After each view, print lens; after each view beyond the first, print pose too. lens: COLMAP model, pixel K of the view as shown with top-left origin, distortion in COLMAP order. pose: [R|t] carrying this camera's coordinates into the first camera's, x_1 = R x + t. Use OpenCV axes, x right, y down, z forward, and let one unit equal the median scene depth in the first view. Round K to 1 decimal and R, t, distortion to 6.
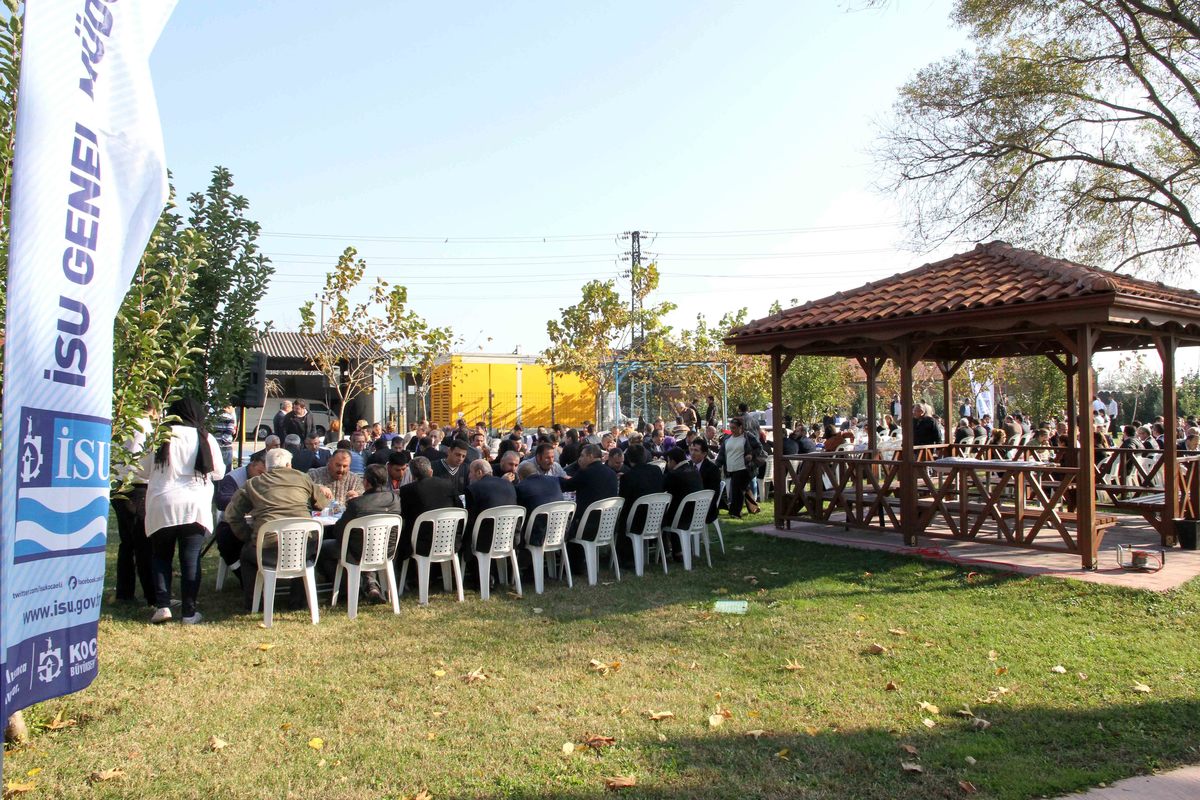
lens RADIAL K [[882.3, 0, 616.3], [0, 882.3, 428.2], [0, 0, 1]] dist [-0.135686, 0.113442]
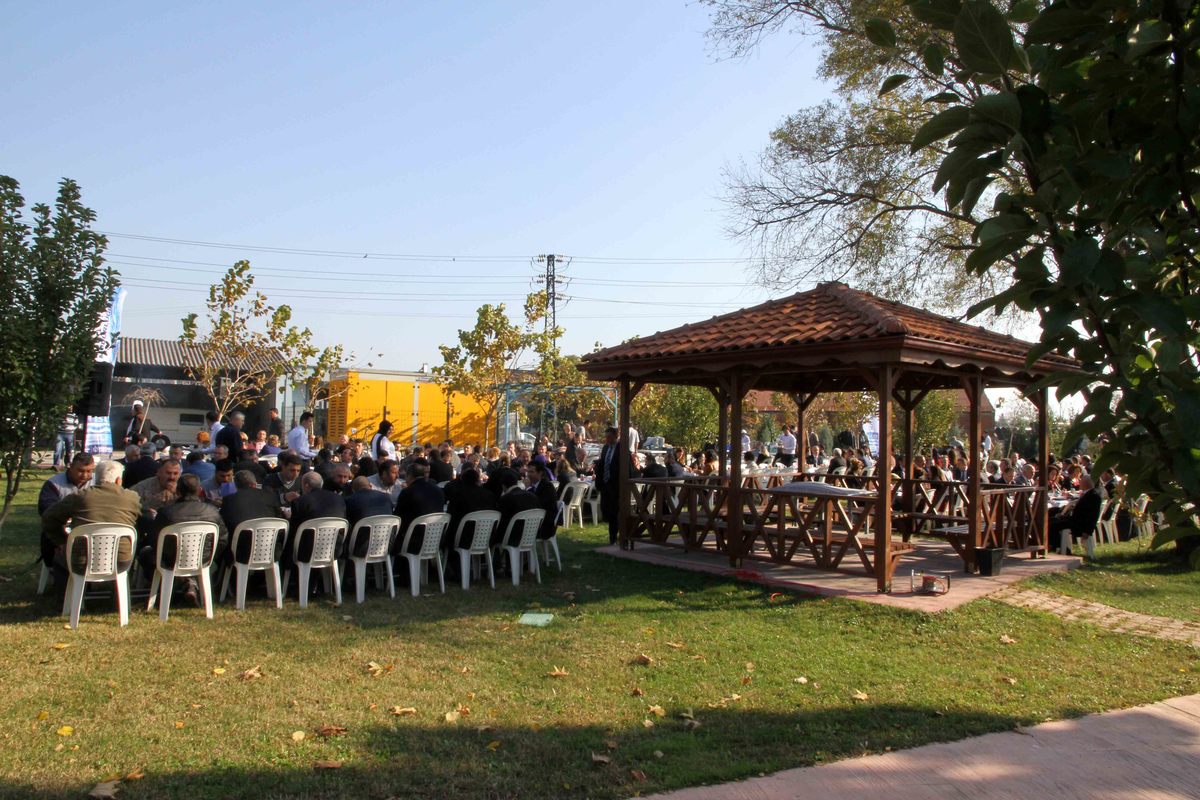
lens RADIAL K [[882.3, 0, 616.3], [0, 882.3, 428.2], [0, 0, 1]] dist [-0.135686, 0.113442]
pose [[0.995952, 0.031689, 0.084120, 0.118115], [-0.029545, 0.999209, -0.026612, -0.001118], [-0.084897, 0.024019, 0.996100, -0.059500]]
